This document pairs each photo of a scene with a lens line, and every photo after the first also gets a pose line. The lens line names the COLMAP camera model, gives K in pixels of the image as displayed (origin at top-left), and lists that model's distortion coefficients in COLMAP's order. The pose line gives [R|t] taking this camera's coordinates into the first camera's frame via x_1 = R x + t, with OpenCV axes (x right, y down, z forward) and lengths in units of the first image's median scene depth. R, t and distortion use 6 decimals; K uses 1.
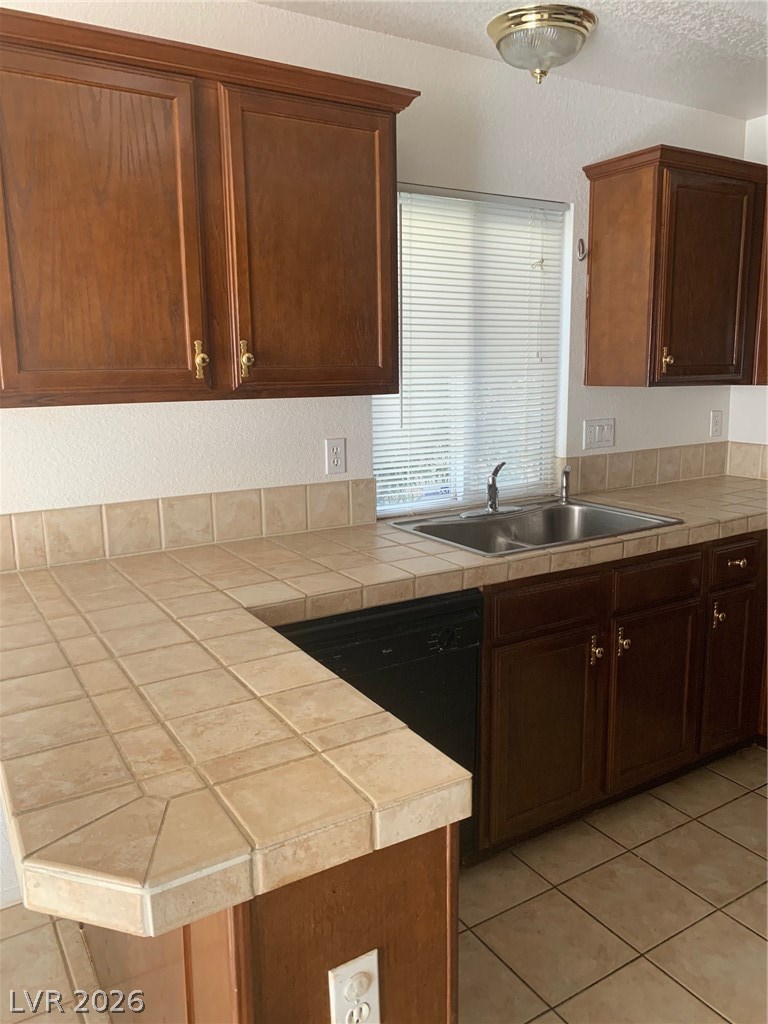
lens RADIAL K [[786.4, 0, 407.3], [0, 786.4, 501.2], [0, 0, 1]] dist [0.101815, -0.211091]
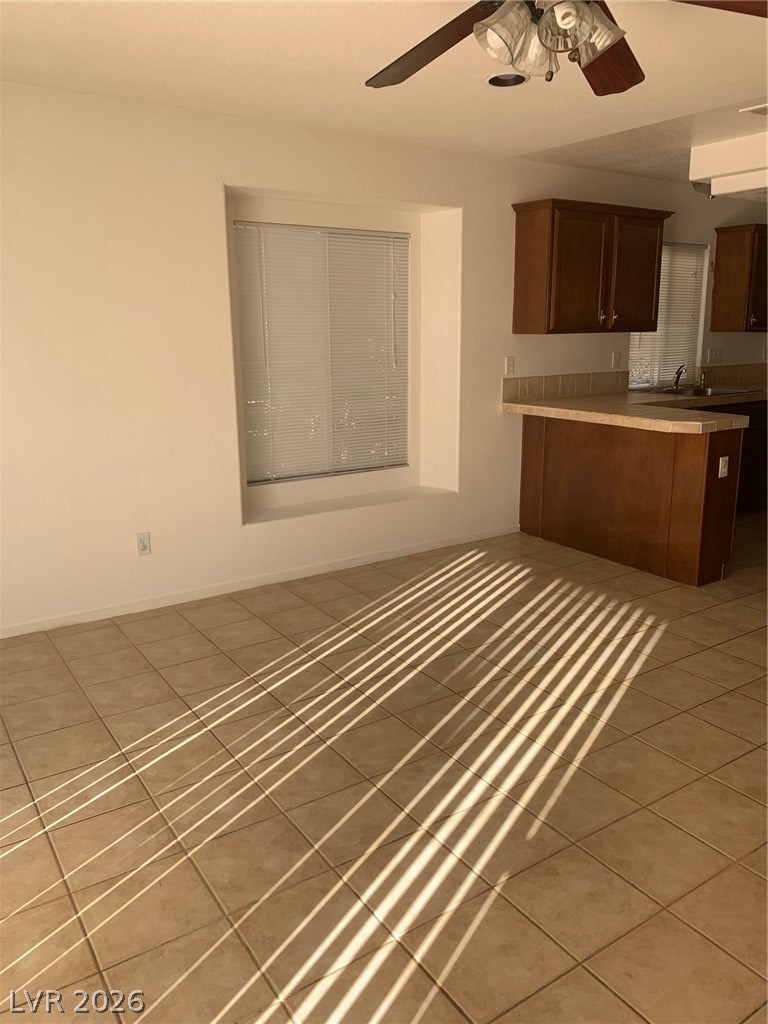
lens RADIAL K [[786.4, 0, 407.3], [0, 786.4, 501.2], [0, 0, 1]] dist [0.101815, -0.211091]
pose [[0.999483, -0.000142, 0.032154, -0.670816], [-0.001182, 0.999152, 0.041168, 0.224244], [-0.032133, -0.041184, 0.998635, -1.135165]]
